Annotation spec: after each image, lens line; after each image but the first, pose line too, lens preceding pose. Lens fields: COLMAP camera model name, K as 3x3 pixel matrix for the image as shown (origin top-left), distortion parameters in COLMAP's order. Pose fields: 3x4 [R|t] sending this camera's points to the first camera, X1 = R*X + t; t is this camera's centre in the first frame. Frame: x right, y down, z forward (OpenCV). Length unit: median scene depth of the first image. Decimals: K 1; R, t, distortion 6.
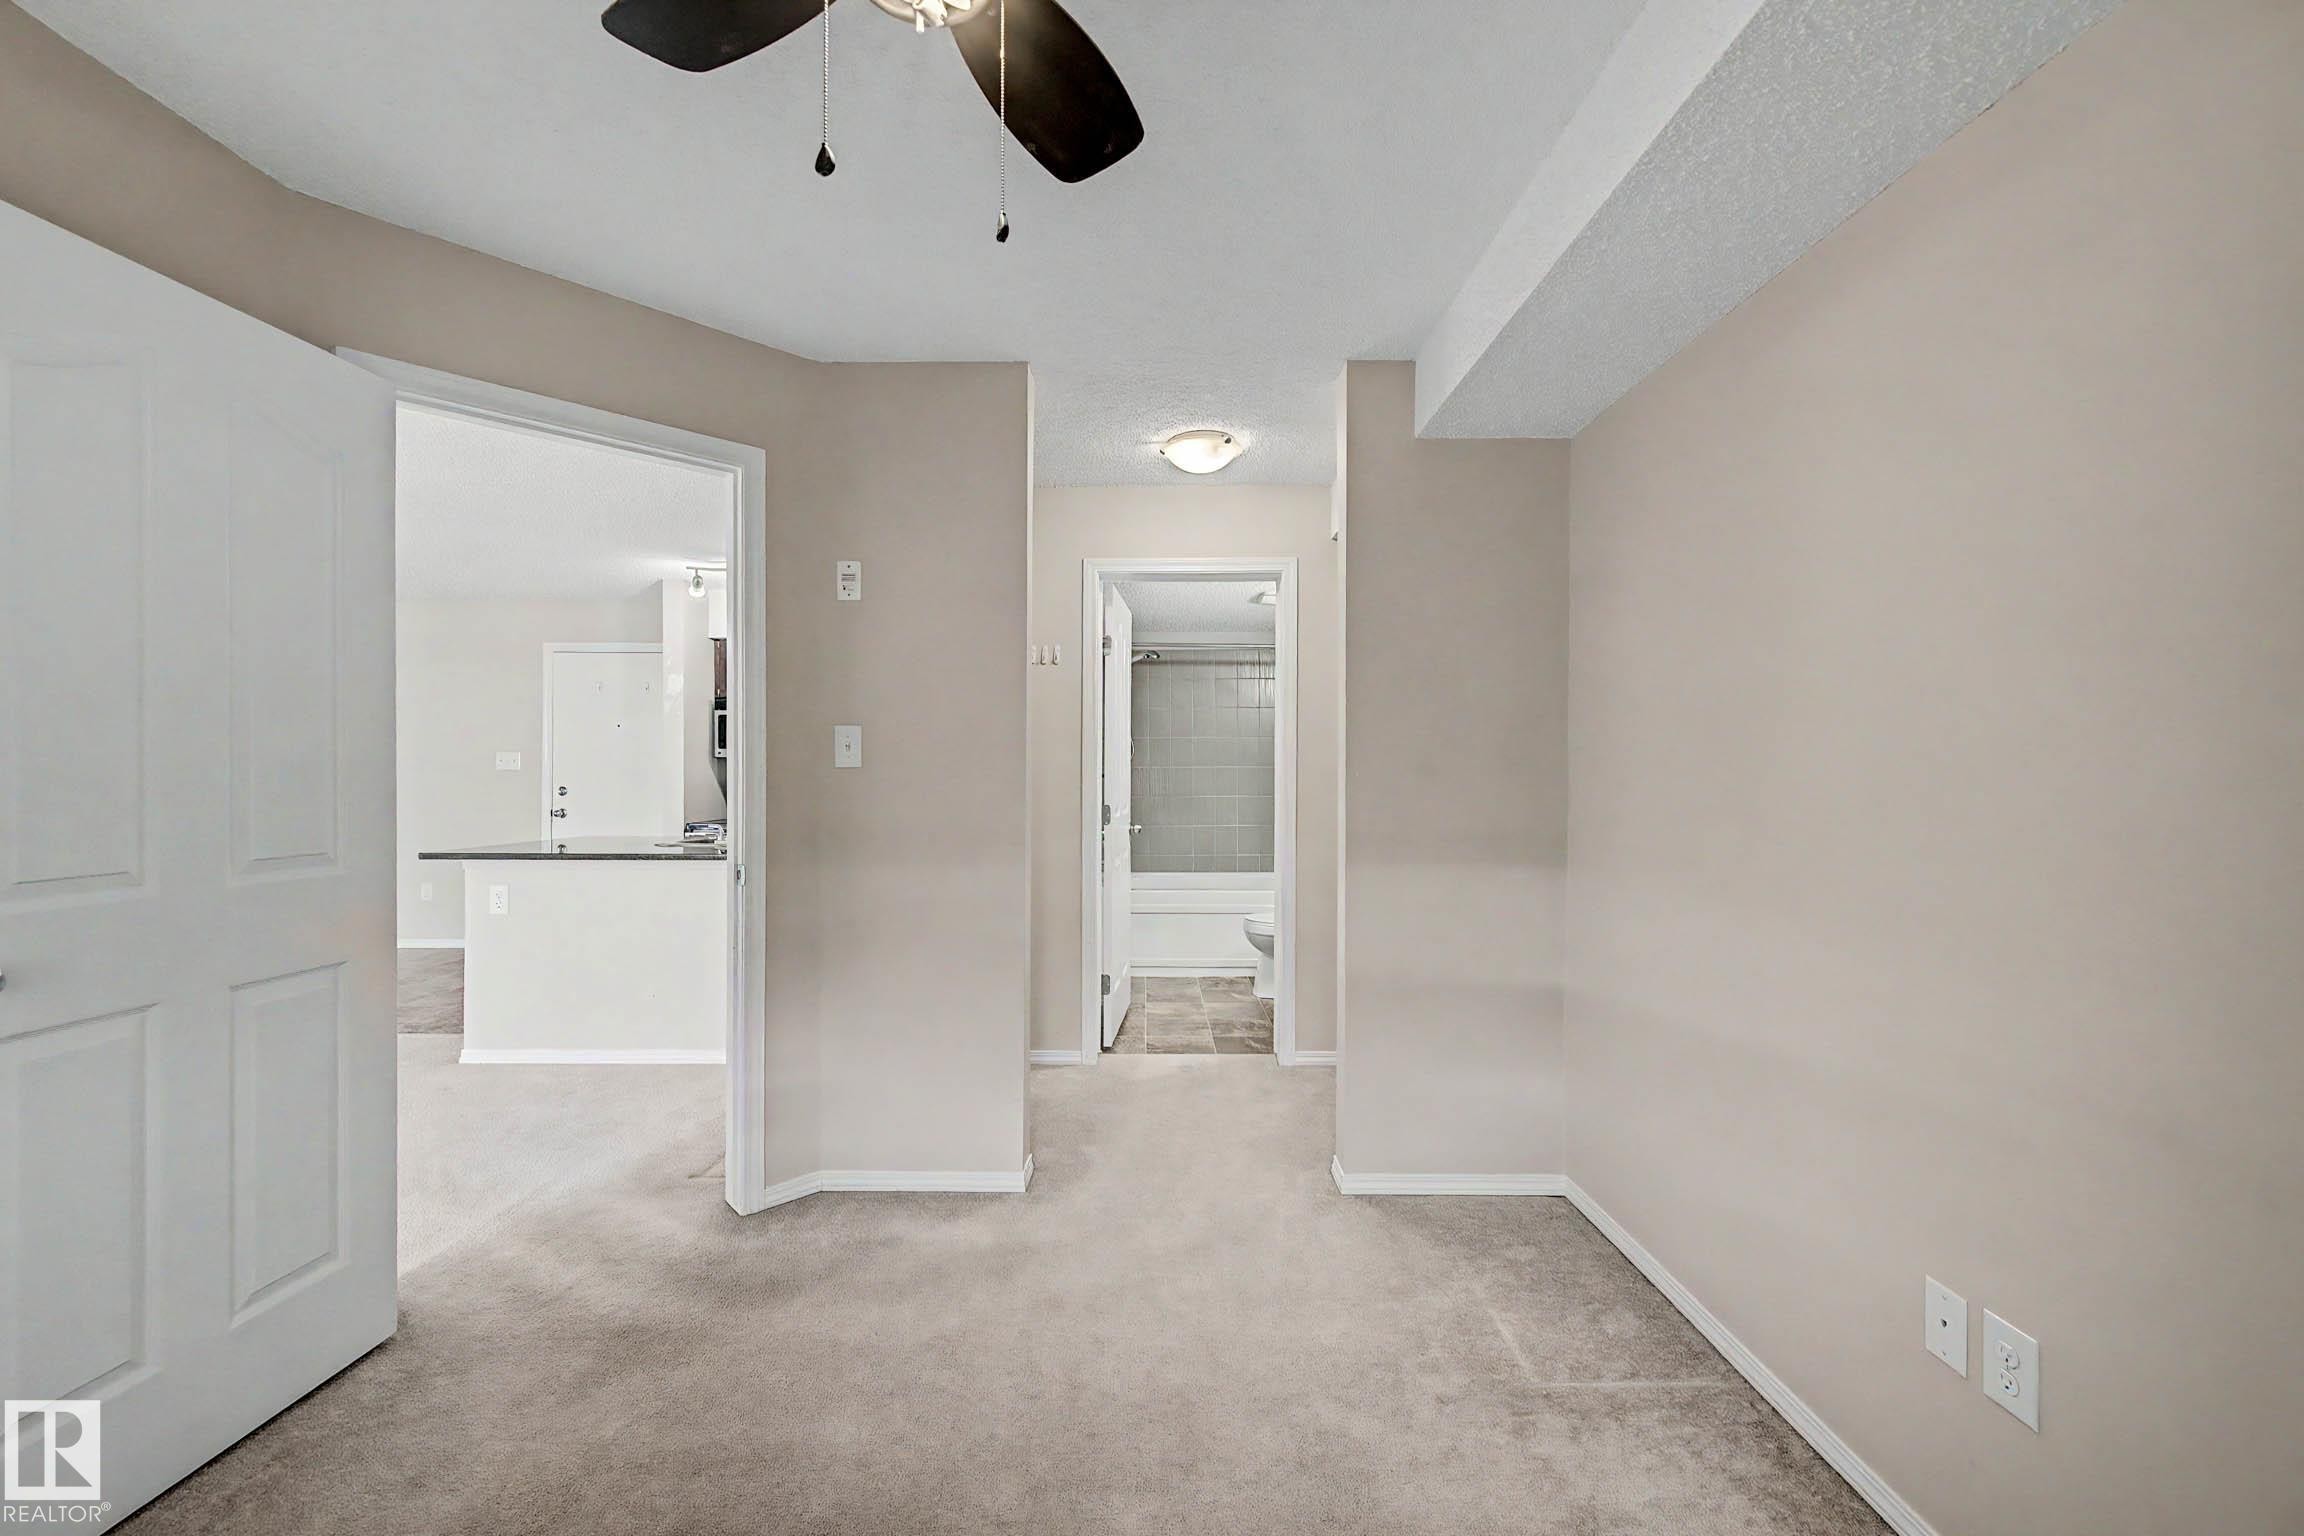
lens RADIAL K [[920.2, 0, 1139.0], [0, 920.2, 761.6], [0, 0, 1]] dist [0.003026, -0.000192]
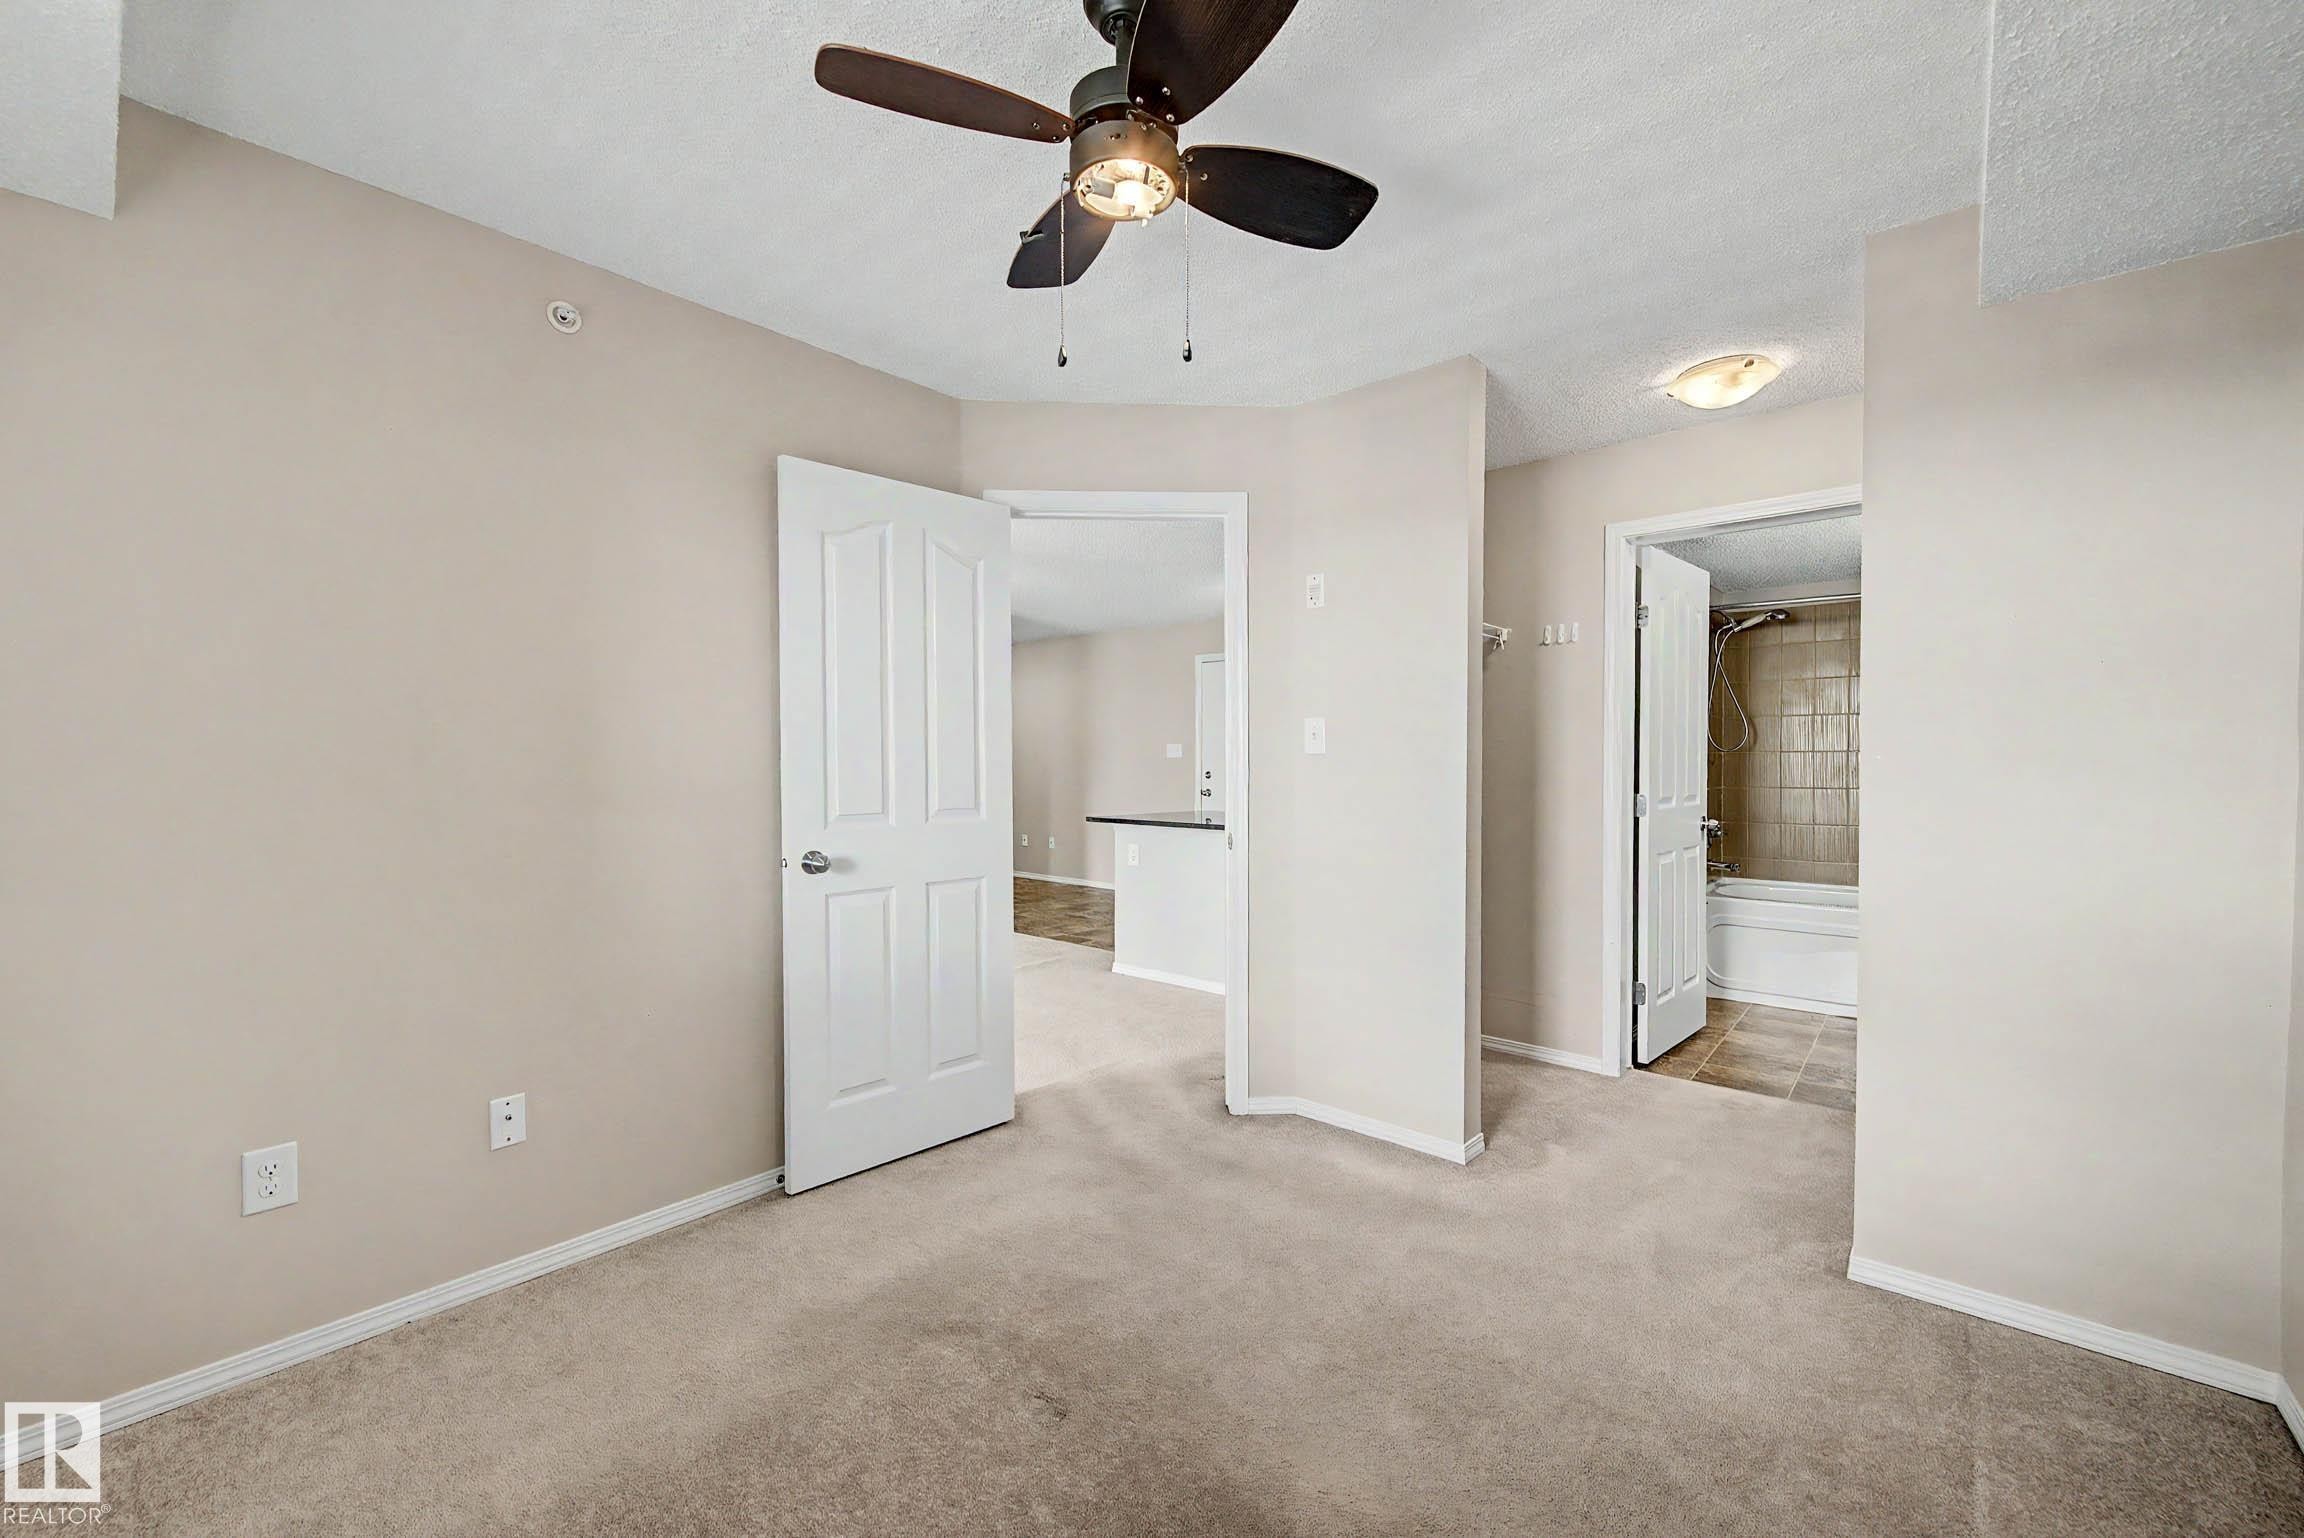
lens RADIAL K [[987.9, 0, 1147.7], [0, 987.9, 766.4], [0, 0, 1]] dist [-0.002258, -0.000746]
pose [[0.736150, 0.003051, -0.676811, 0.304190], [0.009340, 0.999849, 0.014666, 0.000663], [0.676754, -0.017117, 0.736011, -0.040843]]
